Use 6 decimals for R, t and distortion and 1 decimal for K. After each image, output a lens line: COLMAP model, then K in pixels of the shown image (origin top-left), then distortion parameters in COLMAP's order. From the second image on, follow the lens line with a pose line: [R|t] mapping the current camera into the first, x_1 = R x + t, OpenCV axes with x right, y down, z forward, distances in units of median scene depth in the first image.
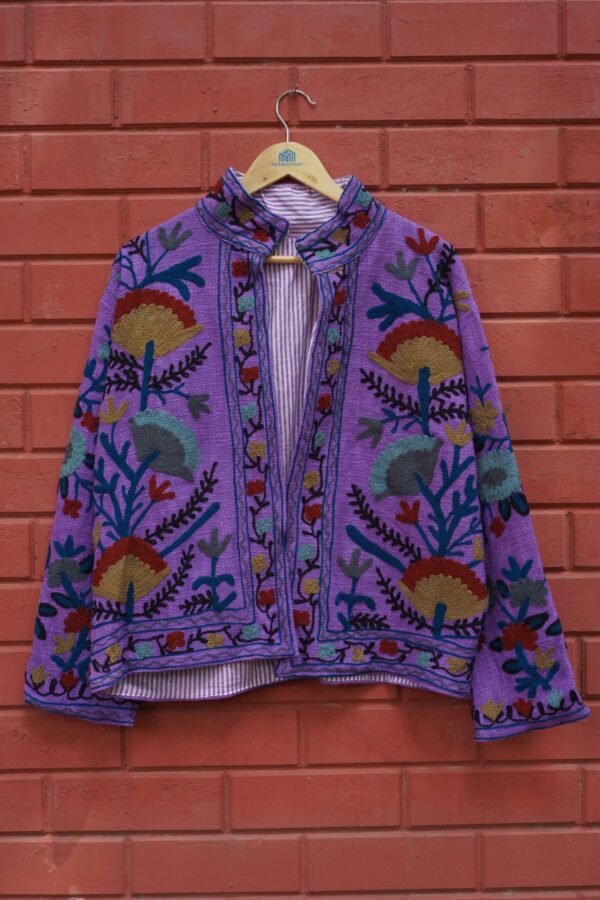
lens RADIAL K [[2747.1, 0, 308.5], [0, 2747.1, 463.6], [0, 0, 1]] dist [-0.030548, 0.000000]
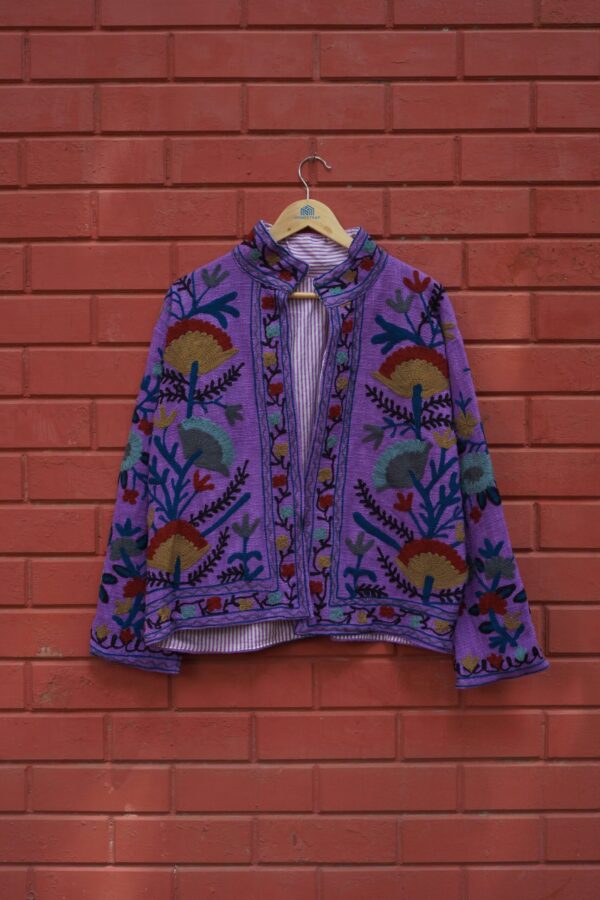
lens RADIAL K [[2747.1, 0, 232.0], [0, 2747.1, 470.3], [0, 0, 1]] dist [-0.030548, 0.000000]
pose [[0.999357, 0.008009, -0.034949, 0.002459], [-0.007846, 0.999958, 0.004785, -0.001783], [0.034986, -0.004507, 0.999378, -0.232389]]
